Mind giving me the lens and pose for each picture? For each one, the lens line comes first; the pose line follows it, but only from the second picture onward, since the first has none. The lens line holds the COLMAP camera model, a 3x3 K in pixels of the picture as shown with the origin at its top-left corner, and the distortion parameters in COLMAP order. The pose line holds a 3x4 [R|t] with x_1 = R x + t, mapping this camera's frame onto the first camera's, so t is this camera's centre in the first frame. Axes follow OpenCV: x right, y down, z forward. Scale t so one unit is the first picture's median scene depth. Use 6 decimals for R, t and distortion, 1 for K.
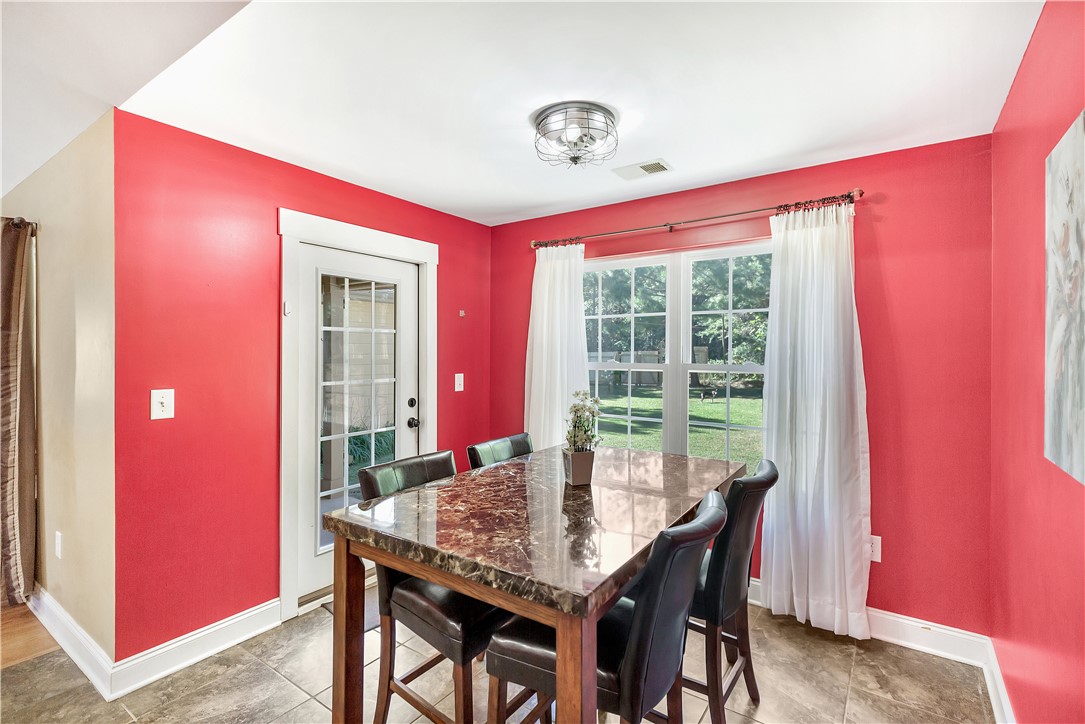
lens RADIAL K [[499.3, 0, 545.0], [0, 499.3, 347.4], [0, 0, 1]] dist [0.001371, 0.016256]
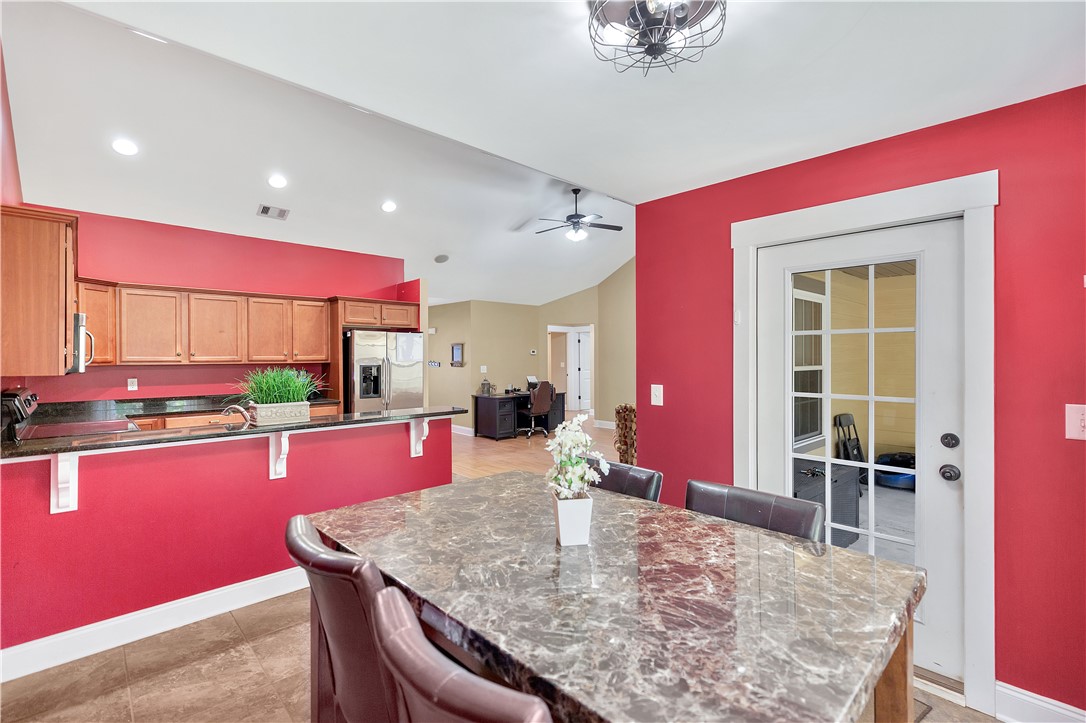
lens RADIAL K [[492.0, 0, 550.6], [0, 492.0, 361.5], [0, 0, 1]] dist [0.007438, 0.000195]
pose [[-0.182329, 0.008975, -0.983197, 0.554982], [0.009915, 0.999924, 0.007289, 0.002132], [0.983188, -0.008420, -0.182404, 0.782204]]
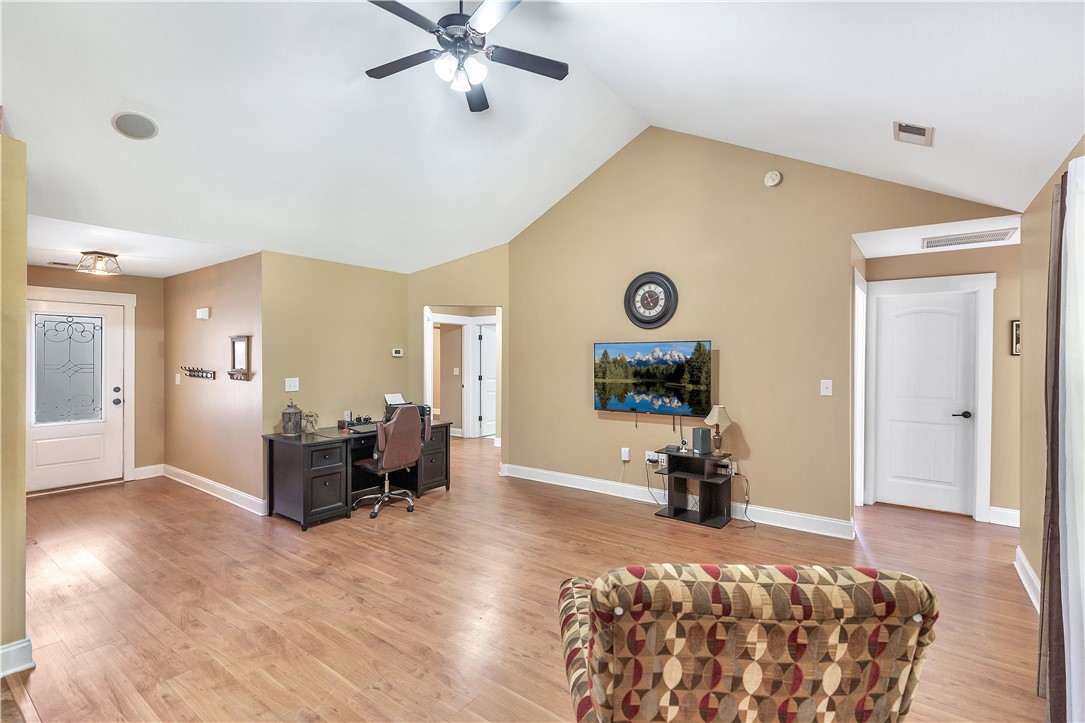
lens RADIAL K [[491.5, 0, 550.1], [0, 491.5, 361.5], [0, 0, 1]] dist [0.007438, 0.000195]
pose [[0.000988, 0.005360, -0.999985, -0.874751], [0.010344, 0.999932, 0.005370, -0.006206], [0.999946, -0.010349, 0.000933, 0.650766]]
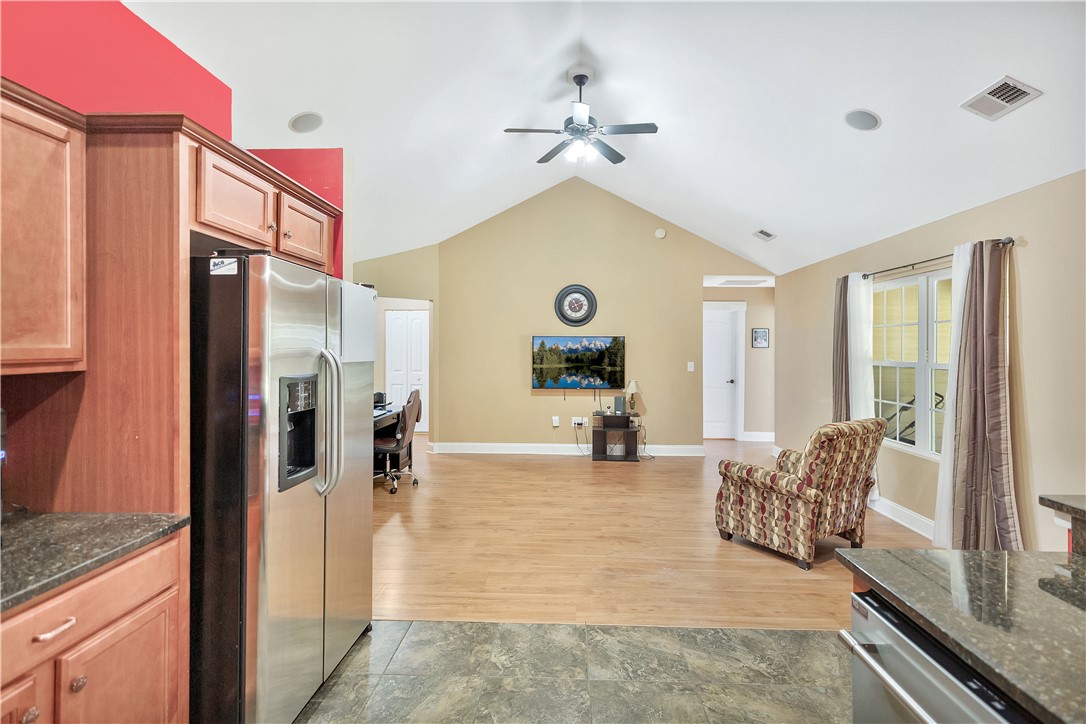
lens RADIAL K [[504.7, 0, 553.7], [0, 504.7, 348.5], [0, 0, 1]] dist [0.005909, 0.000504]
pose [[0.563125, 0.001157, -0.826371, -0.672963], [0.003615, 0.999986, 0.003864, -0.012680], [0.826363, -0.005163, 0.563113, -0.494119]]
